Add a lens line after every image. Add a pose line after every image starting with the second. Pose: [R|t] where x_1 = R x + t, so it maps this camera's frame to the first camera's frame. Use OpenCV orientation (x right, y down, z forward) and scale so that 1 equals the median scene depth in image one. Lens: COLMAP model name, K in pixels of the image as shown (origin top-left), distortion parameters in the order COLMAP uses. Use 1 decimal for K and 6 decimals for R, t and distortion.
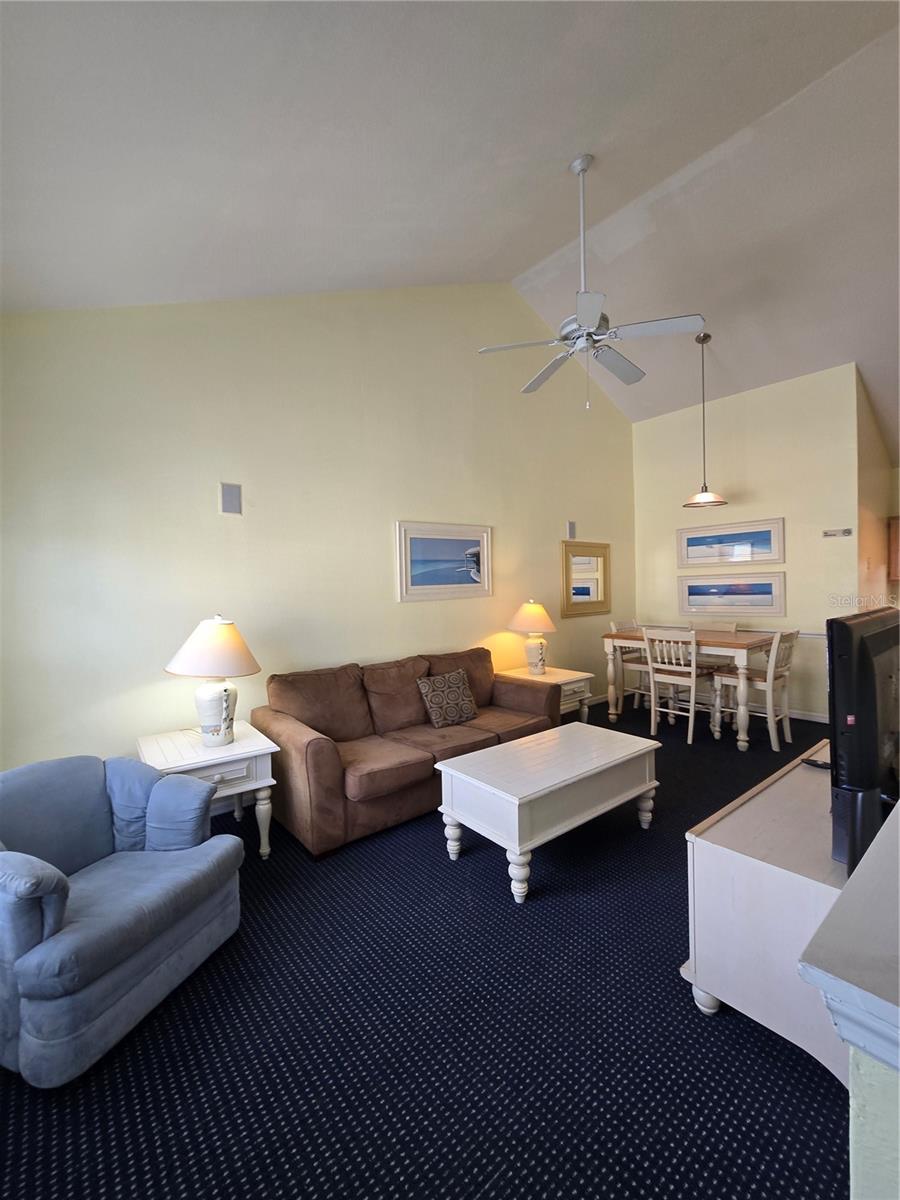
lens RADIAL K [[488.5, 0, 451.3], [0, 488.5, 595.8], [0, 0, 1]] dist [-0.003502, -0.000731]
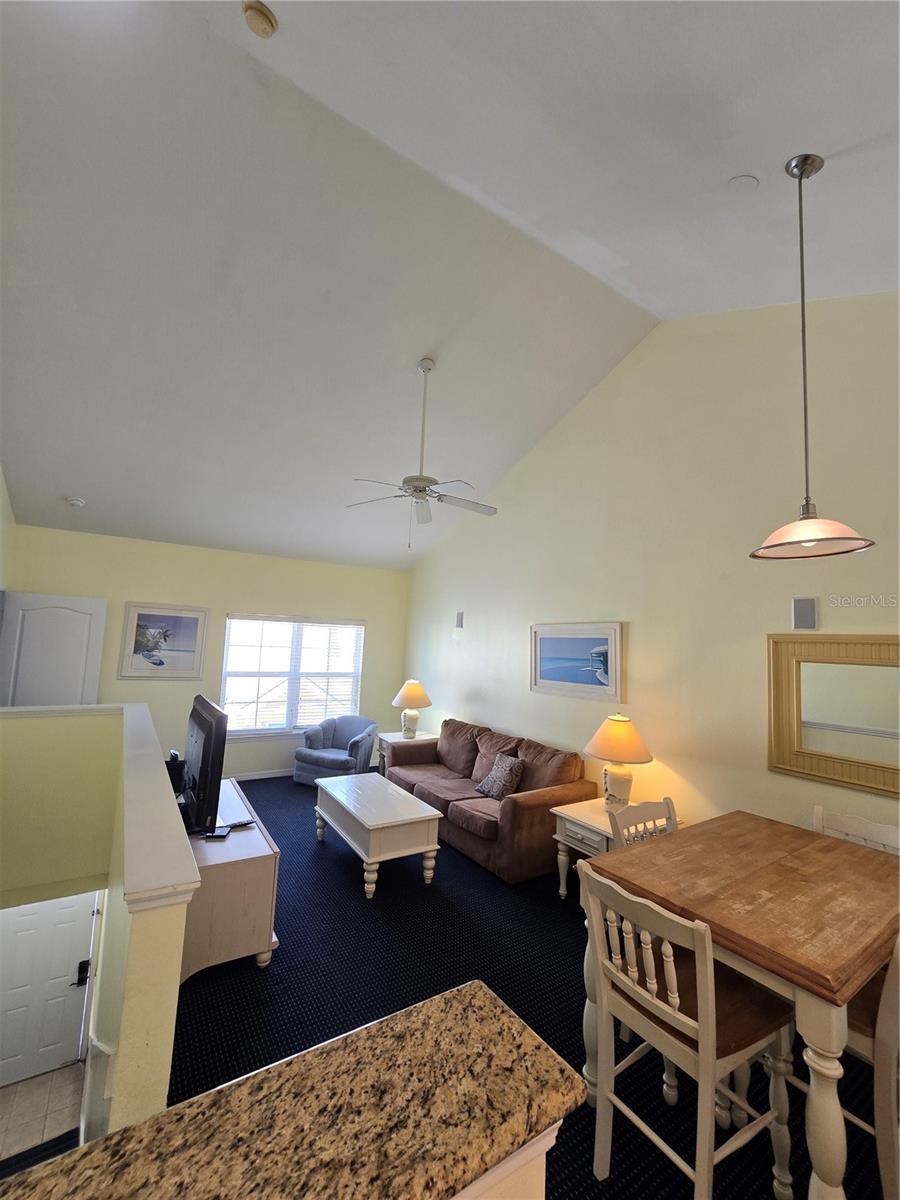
lens RADIAL K [[488.5, 0, 451.3], [0, 488.5, 595.8], [0, 0, 1]] dist [-0.003502, -0.000731]
pose [[-0.102420, -0.076830, -0.991770, 1.003107], [-0.065977, 0.995342, -0.070294, -0.110033], [0.992551, 0.058234, -0.107012, 0.811617]]
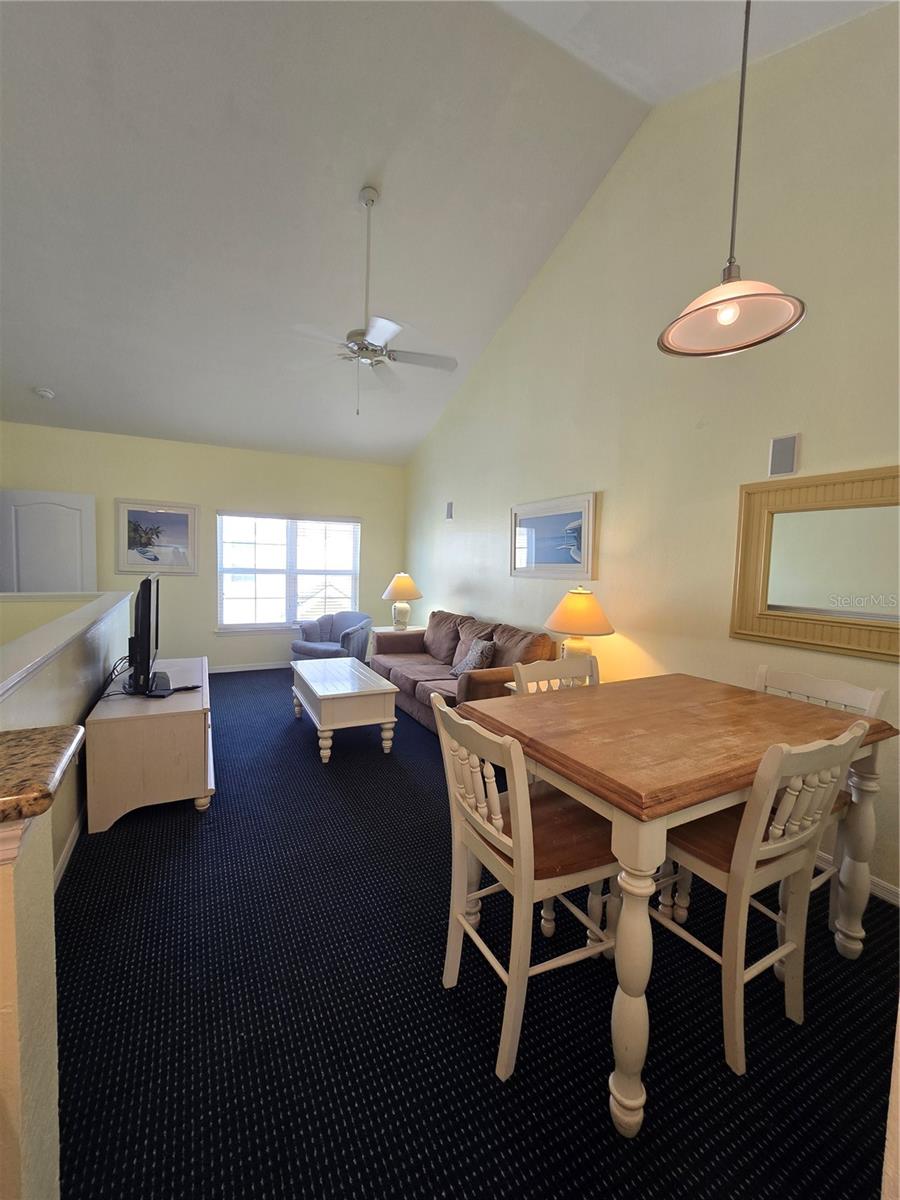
lens RADIAL K [[488.5, 0, 451.3], [0, 488.5, 595.8], [0, 0, 1]] dist [-0.003502, -0.000731]
pose [[-0.204102, 0.083642, -0.975370, 0.933978], [-0.045262, 0.994472, 0.094751, -0.040053], [0.977903, 0.063486, -0.199188, 0.966609]]
